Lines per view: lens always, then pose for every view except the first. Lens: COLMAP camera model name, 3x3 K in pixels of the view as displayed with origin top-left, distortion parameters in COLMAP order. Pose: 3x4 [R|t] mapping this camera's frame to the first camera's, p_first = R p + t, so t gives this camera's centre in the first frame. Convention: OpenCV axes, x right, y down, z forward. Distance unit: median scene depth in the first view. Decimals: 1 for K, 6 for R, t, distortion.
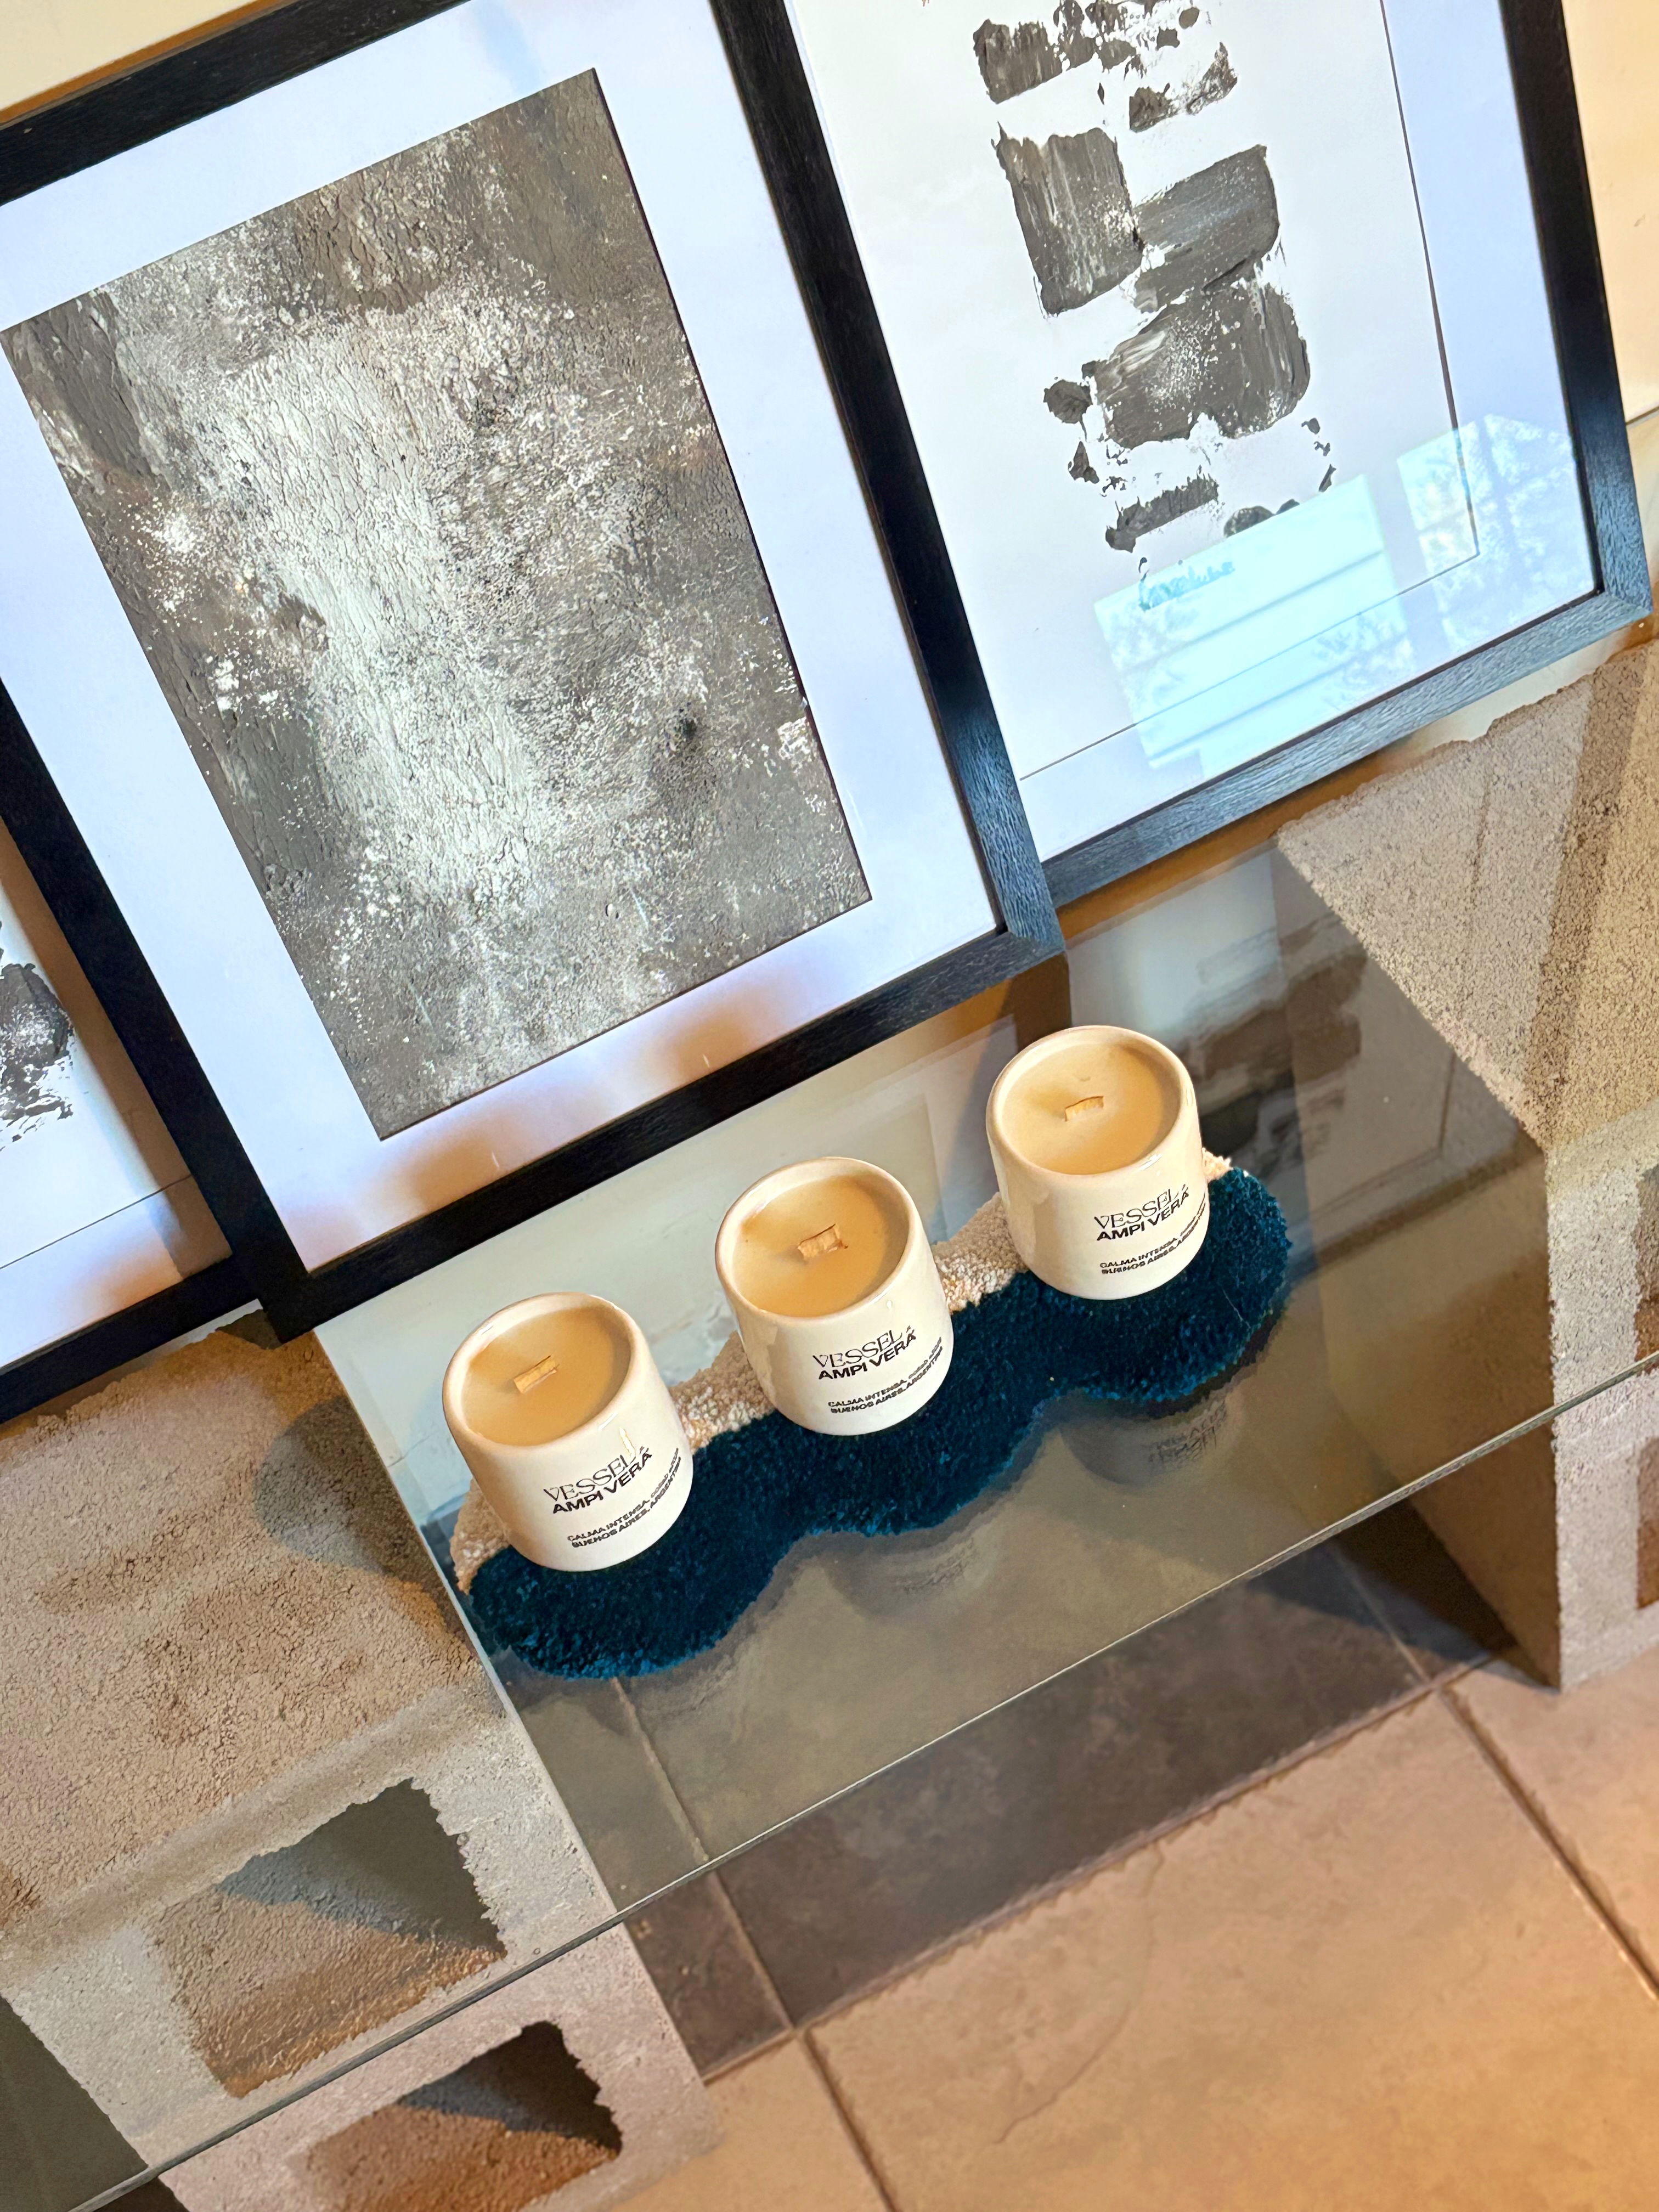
lens RADIAL K [[3211.0, 0, 829.5], [0, 3211.0, 1106.0], [0, 0, 1]] dist [0.172695, -0.800288]
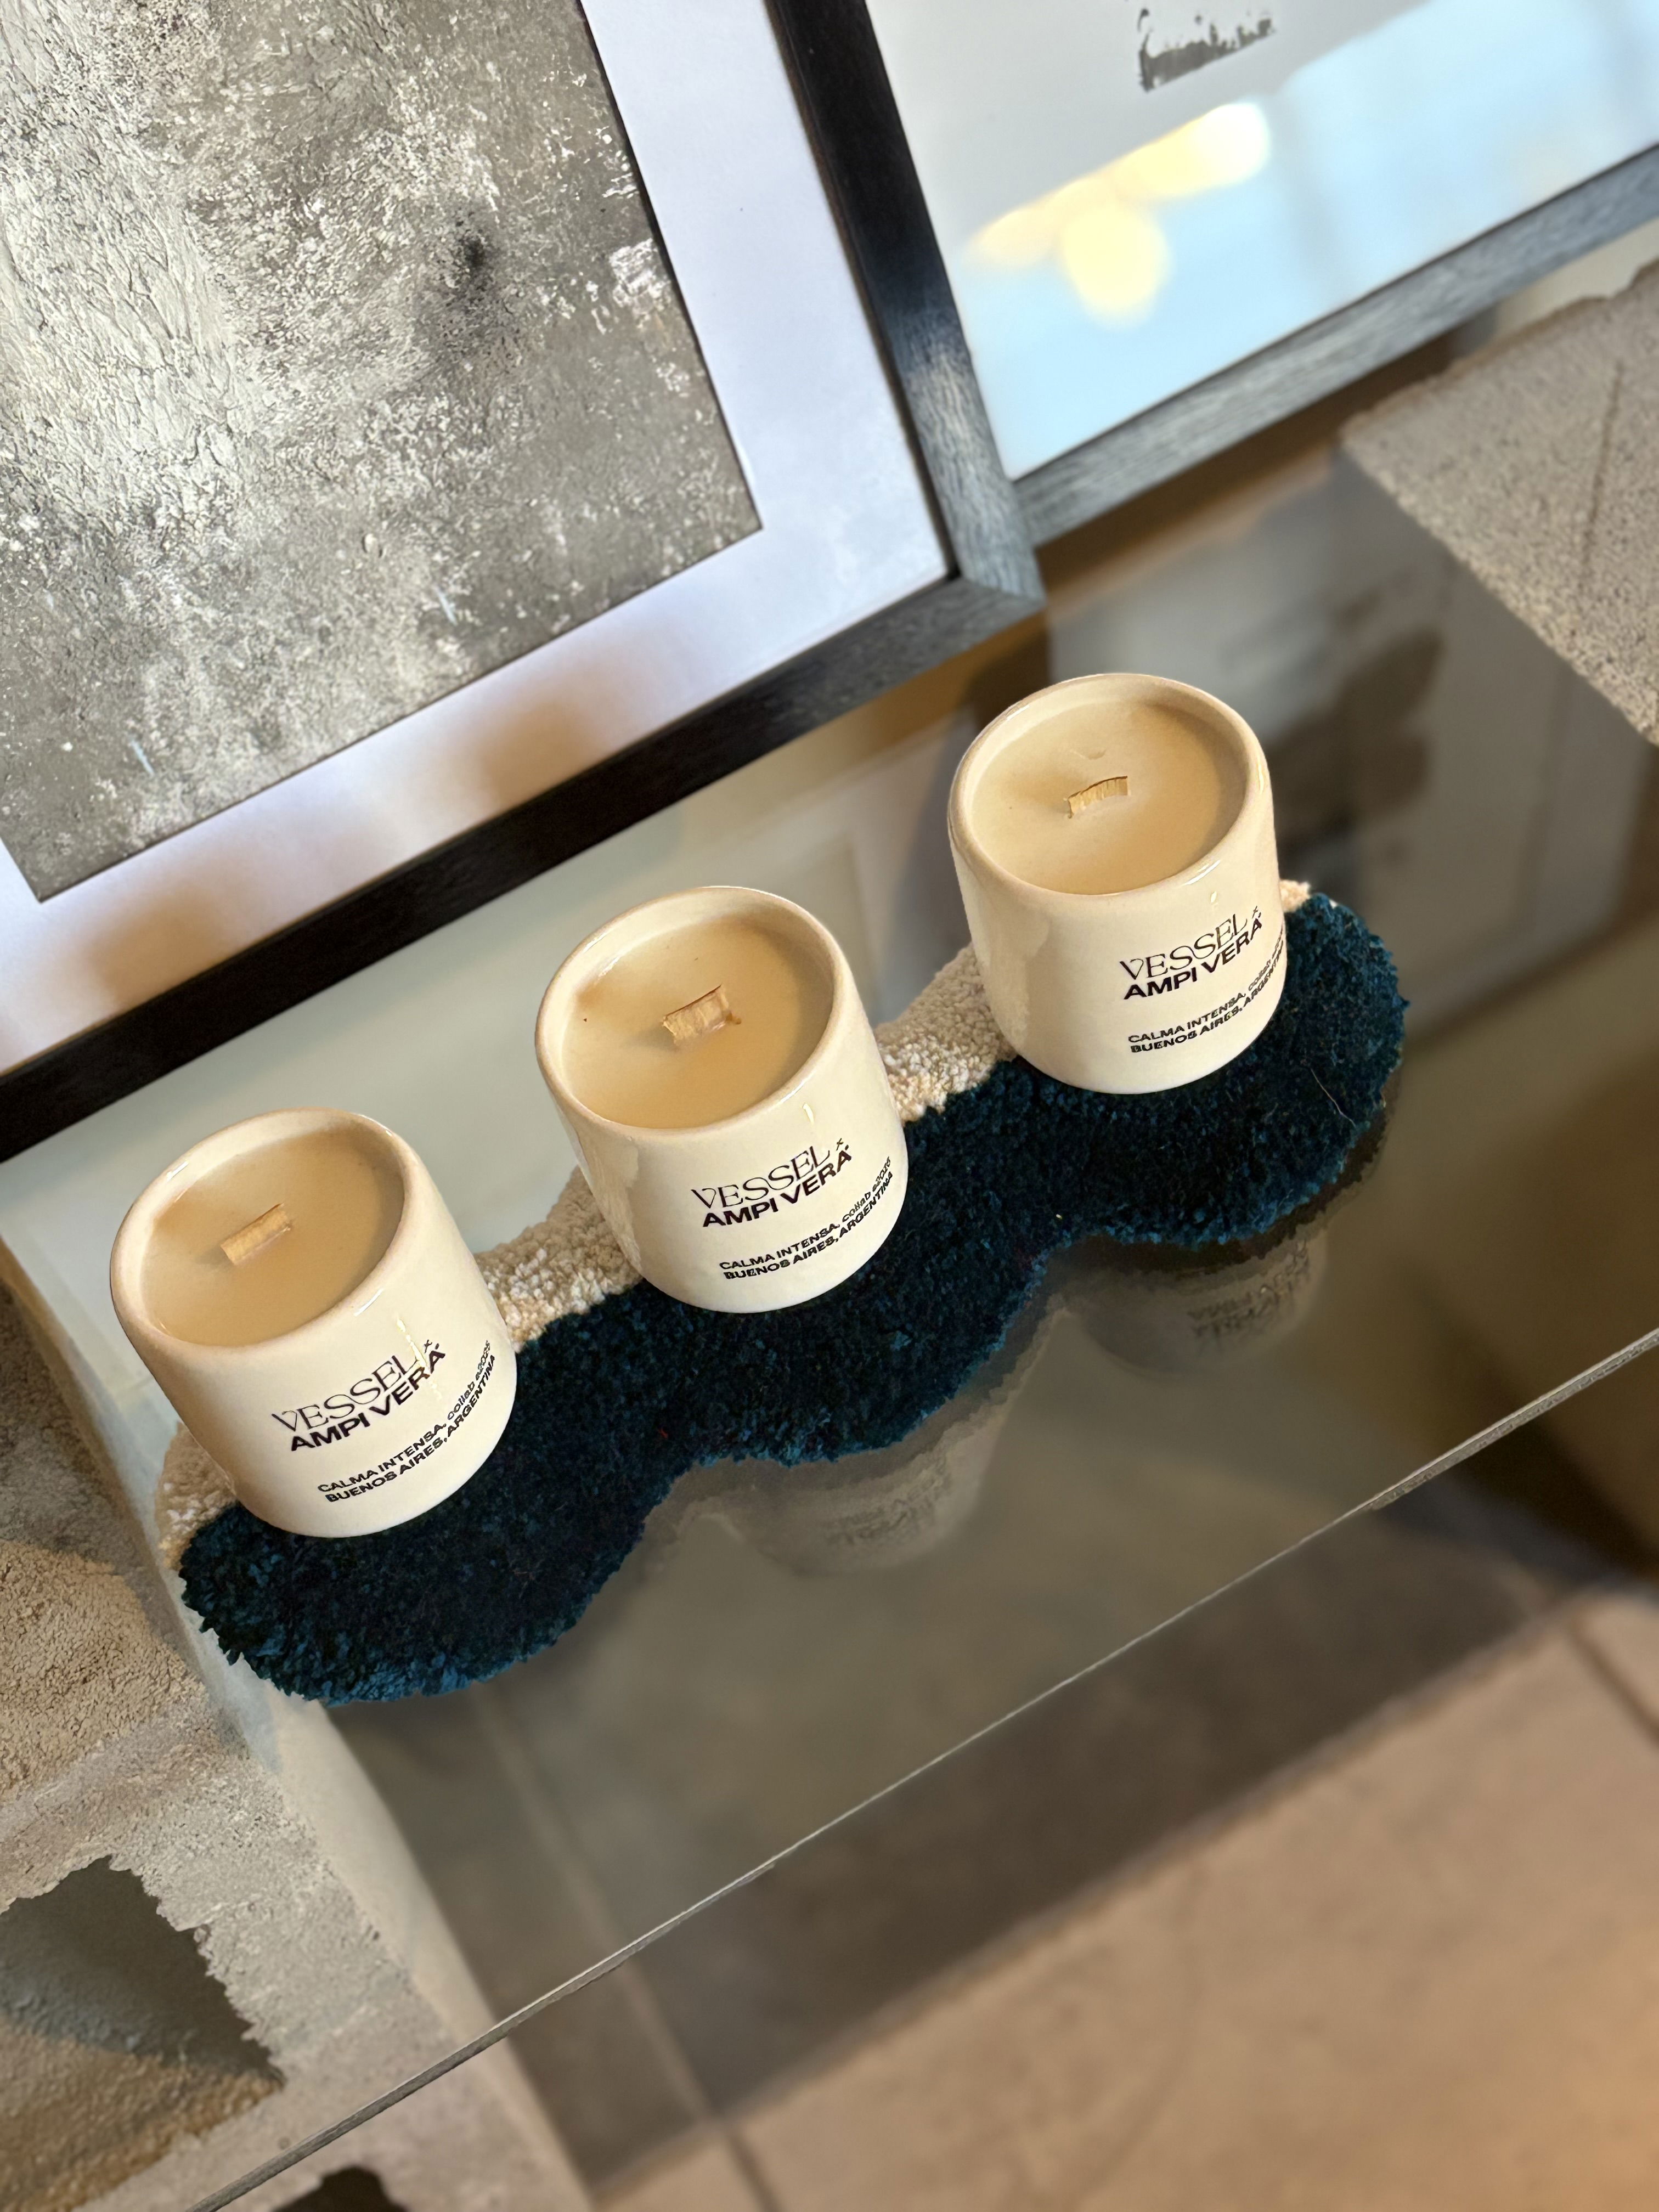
lens RADIAL K [[3211.0, 0, 829.5], [0, 3211.0, 1106.0], [0, 0, 1]] dist [0.172695, -0.800288]
pose [[0.999046, -0.035992, 0.024724, 0.006497], [0.035201, 0.998877, 0.031722, 0.038897], [-0.025838, -0.030822, 0.999191, 0.336265]]
